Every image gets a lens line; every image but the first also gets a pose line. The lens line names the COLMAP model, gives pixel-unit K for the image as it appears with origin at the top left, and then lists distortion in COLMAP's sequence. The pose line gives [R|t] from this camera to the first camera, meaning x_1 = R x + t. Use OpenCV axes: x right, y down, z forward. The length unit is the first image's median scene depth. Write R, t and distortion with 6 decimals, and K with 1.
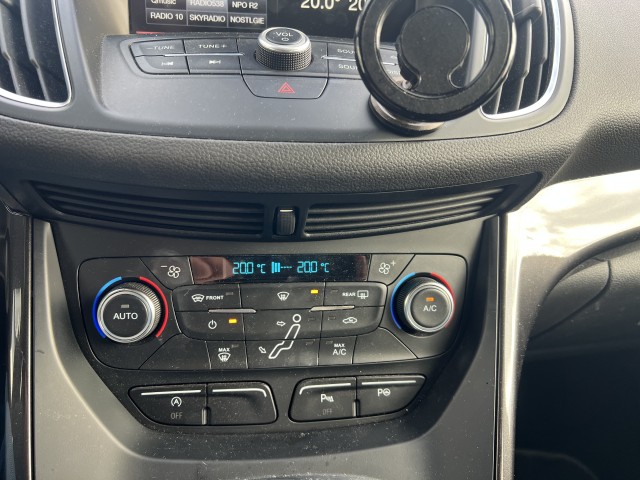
lens RADIAL K [[480.0, 0, 323.9], [0, 480.0, 238.7], [0, 0, 1]] dist [0.021319, -0.042537]
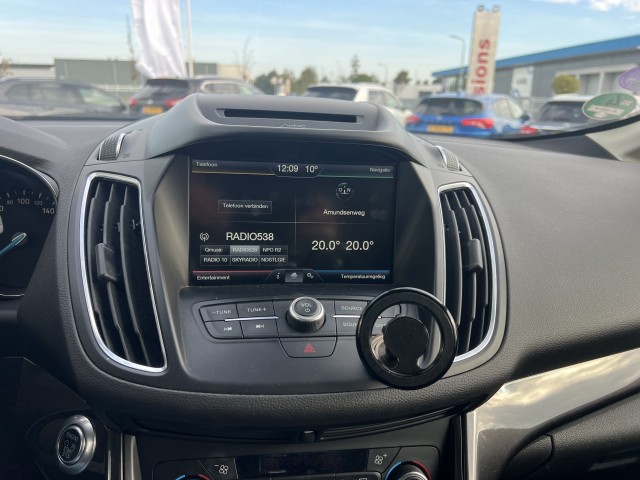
lens RADIAL K [[480.0, 0, 322.0], [0, 480.0, 239.2], [0, 0, 1]] dist [0.021319, -0.042537]
pose [[0.999789, -0.007611, 0.019071, -0.054049], [0.010473, 0.987891, -0.154795, -0.349068], [-0.017662, 0.154962, 0.987762, -0.432253]]
